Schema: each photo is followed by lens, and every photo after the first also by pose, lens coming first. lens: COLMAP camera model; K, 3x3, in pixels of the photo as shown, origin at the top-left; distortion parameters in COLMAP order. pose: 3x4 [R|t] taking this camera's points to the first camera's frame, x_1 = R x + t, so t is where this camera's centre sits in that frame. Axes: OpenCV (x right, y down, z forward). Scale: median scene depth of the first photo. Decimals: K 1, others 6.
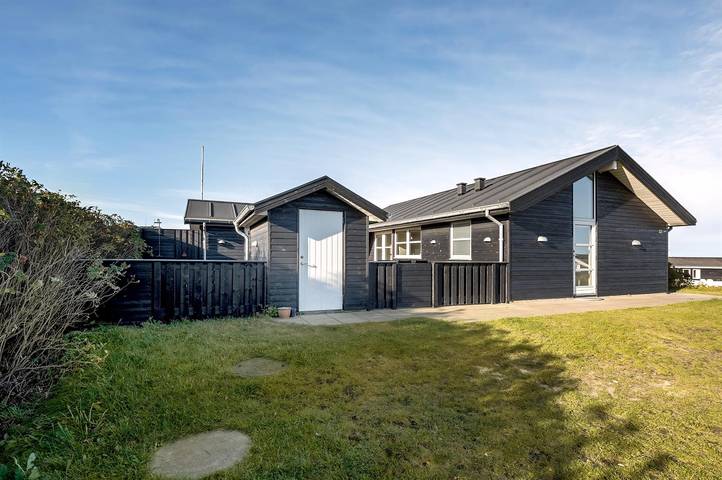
lens RADIAL K [[347.6, 0, 361.0], [0, 347.6, 240.0], [0, 0, 1]] dist [0.000138, 0.000384]
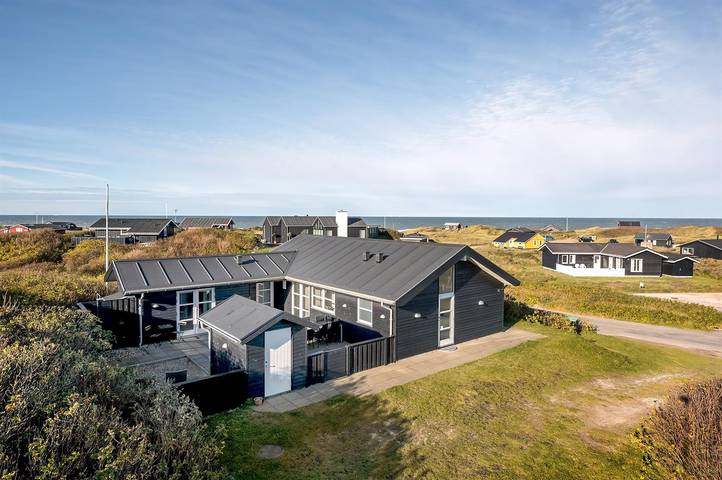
lens RADIAL K [[379.9, 0, 361.0], [0, 379.9, 240.0], [0, 0, 1]] dist [0.002624, 0.000478]
pose [[0.964919, 0.000850, 0.262545, -0.151124], [-0.007340, 0.999691, 0.023740, -0.392748], [-0.262444, -0.024834, 0.964628, -0.539292]]
